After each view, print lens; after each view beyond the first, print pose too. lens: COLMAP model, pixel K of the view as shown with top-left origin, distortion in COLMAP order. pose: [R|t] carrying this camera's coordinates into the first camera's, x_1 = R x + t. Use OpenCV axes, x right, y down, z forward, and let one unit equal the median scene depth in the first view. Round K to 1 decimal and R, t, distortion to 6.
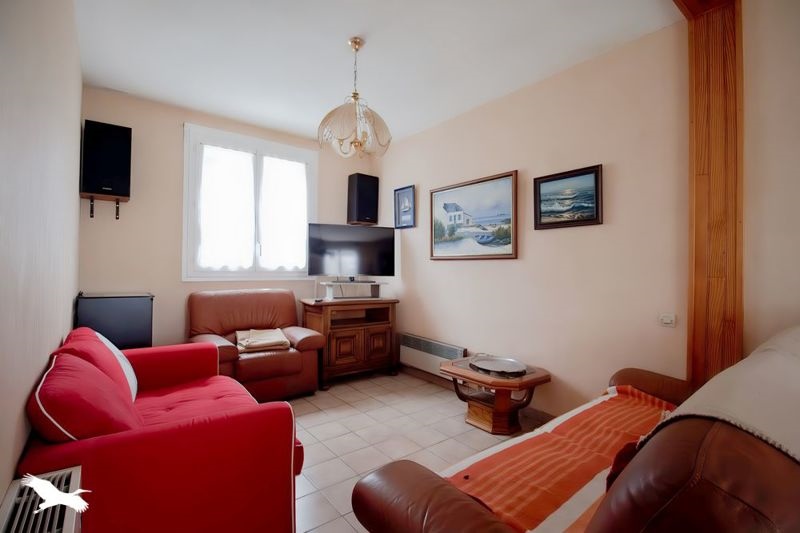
lens RADIAL K [[365.0, 0, 400.3], [0, 365.0, 268.4], [0, 0, 1]] dist [0.002056, 0.000115]
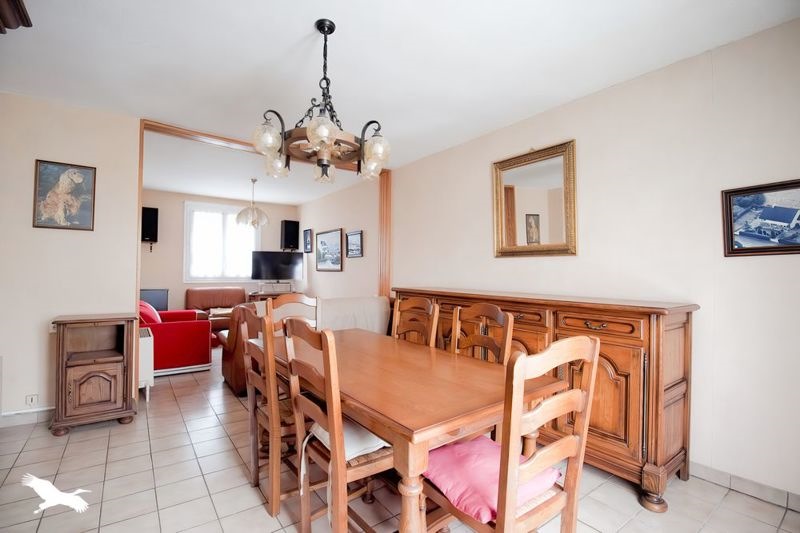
lens RADIAL K [[365.0, 0, 399.3], [0, 365.0, 268.4], [0, 0, 1]] dist [0.002056, 0.000115]
pose [[0.999341, -0.008576, -0.035261, 0.642315], [0.008358, 0.999945, -0.006316, -0.024428], [0.035313, 0.006017, 0.999358, -0.937771]]
